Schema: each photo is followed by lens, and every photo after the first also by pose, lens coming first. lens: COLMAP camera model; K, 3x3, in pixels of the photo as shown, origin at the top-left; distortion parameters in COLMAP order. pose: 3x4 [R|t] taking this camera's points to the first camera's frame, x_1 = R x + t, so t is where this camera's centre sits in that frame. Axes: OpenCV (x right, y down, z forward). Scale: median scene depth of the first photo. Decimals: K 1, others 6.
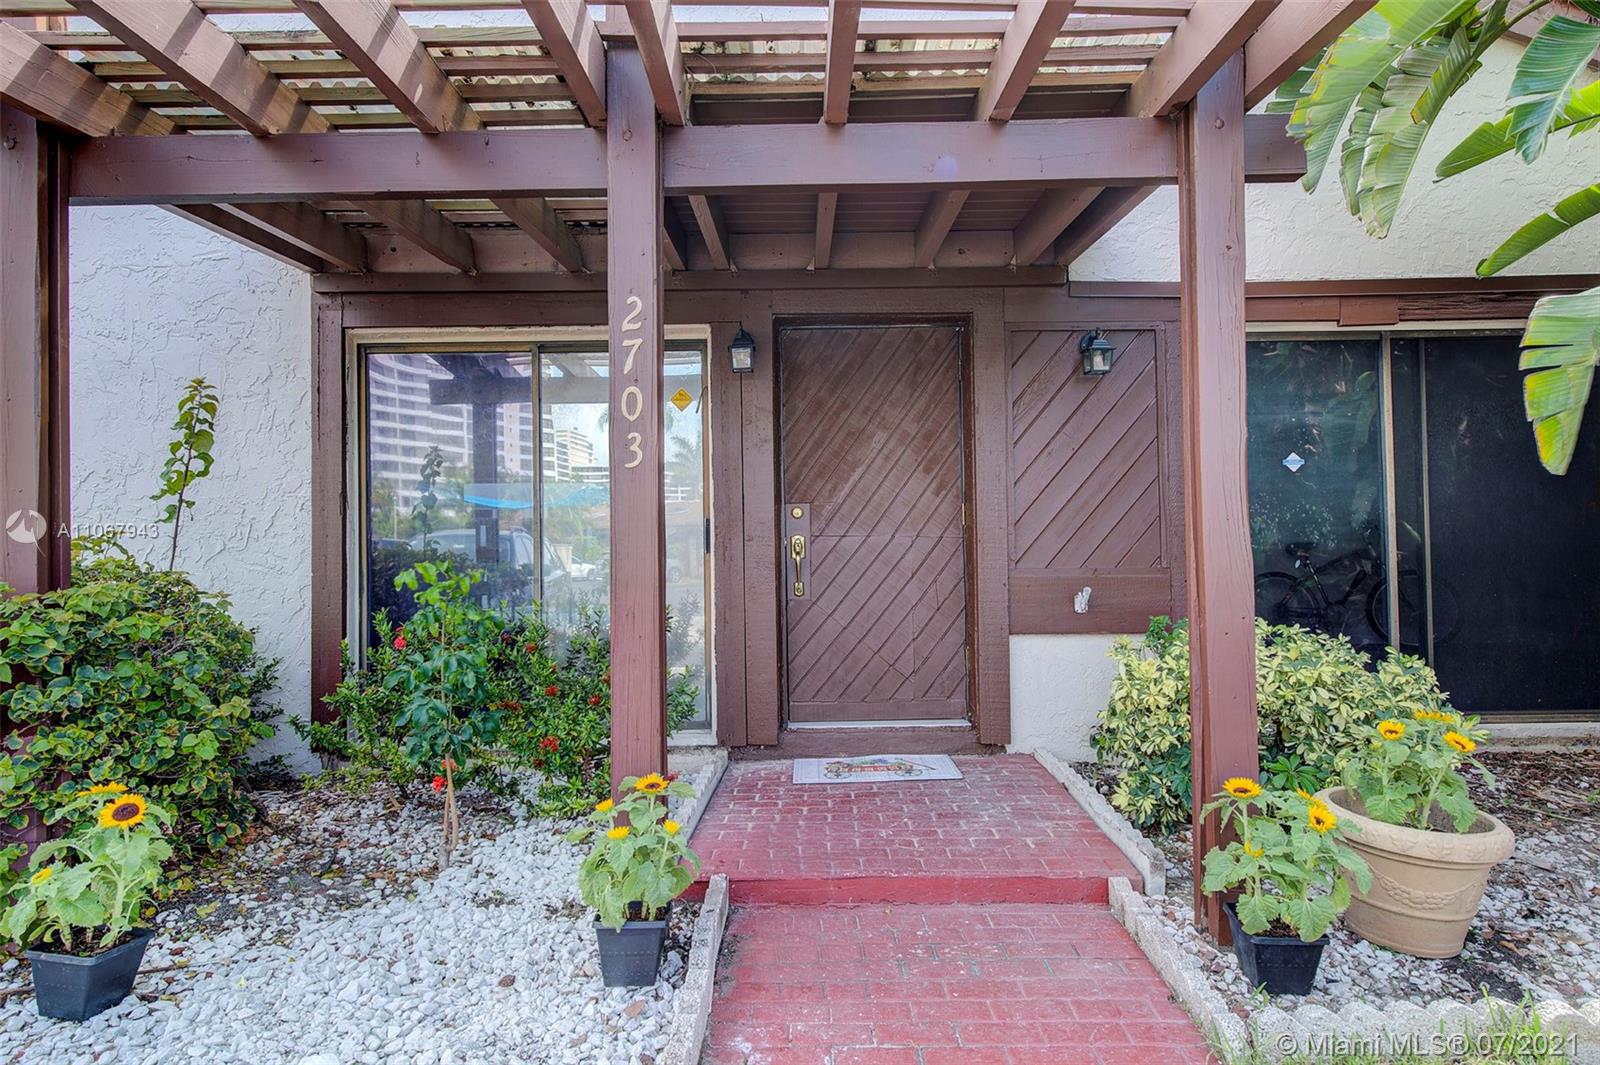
lens RADIAL K [[881.1, 0, 800.0], [0, 881.1, 532.5], [0, 0, 1]] dist [0.007765, 0.000586]
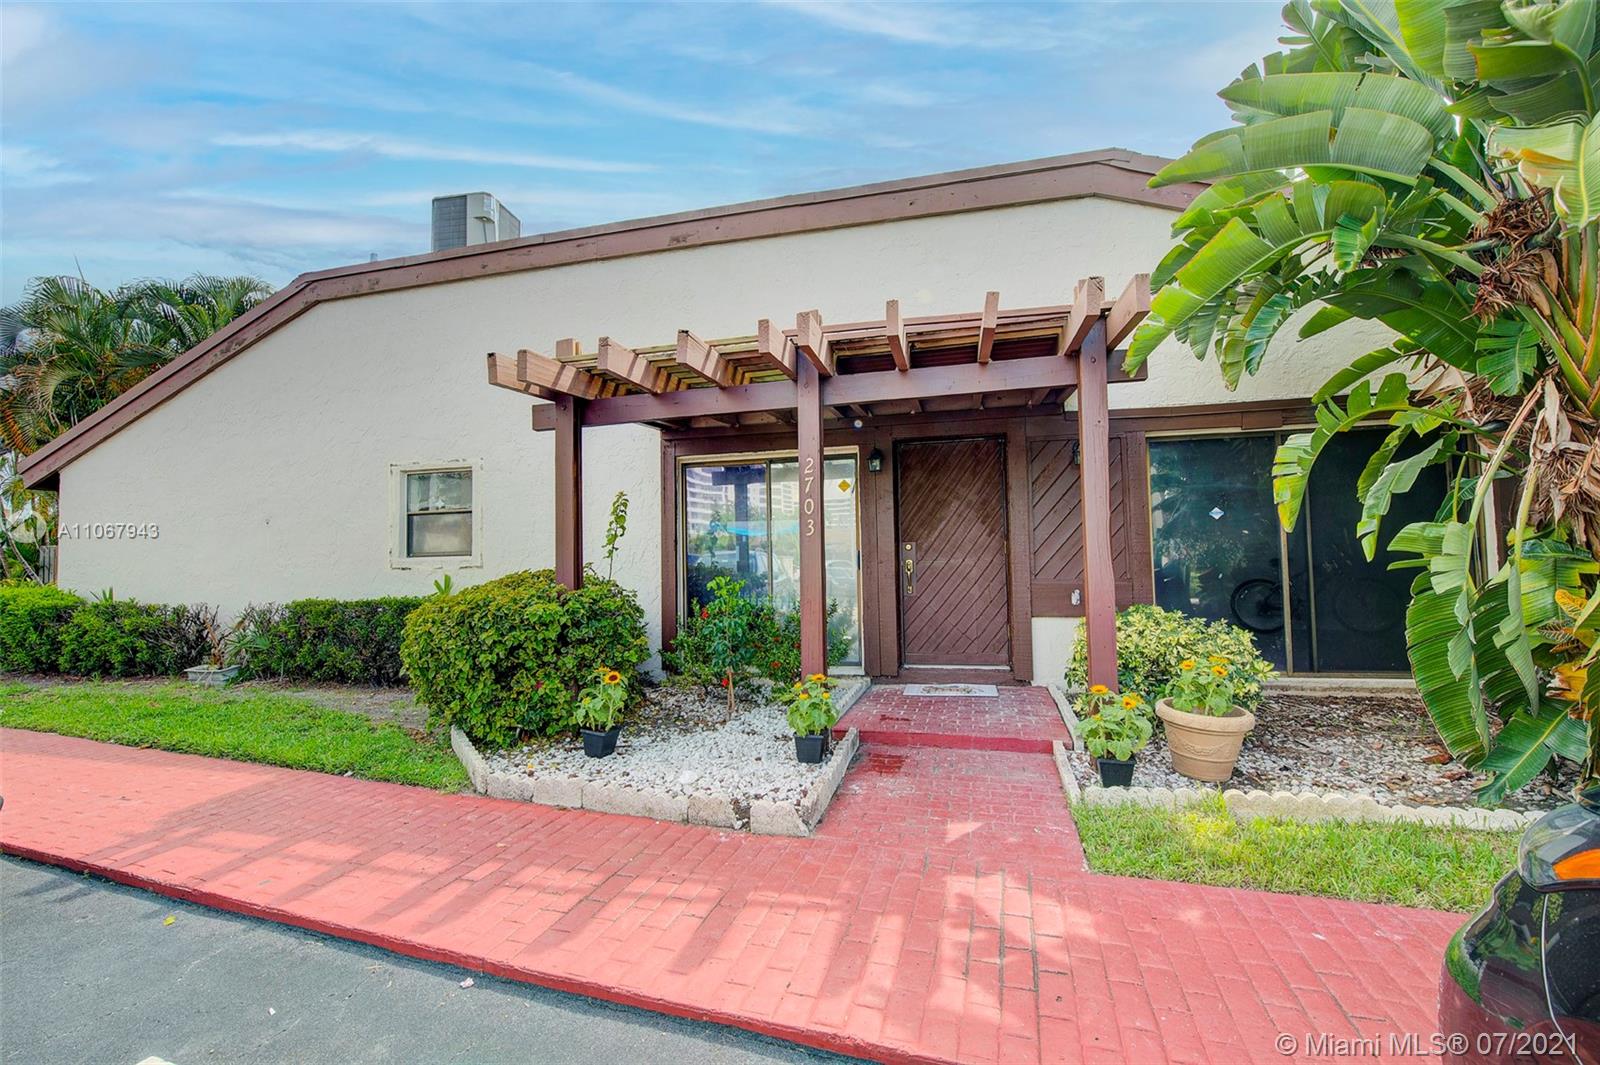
lens RADIAL K [[667.5, 0, 800.0], [0, 667.5, 532.5], [0, 0, 1]] dist [-0.015786, -0.000020]
pose [[0.969682, -0.013628, -0.243990, 0.145198], [0.009669, 0.999802, -0.017416, -0.038947], [0.244179, 0.014529, 0.969621, -0.468699]]
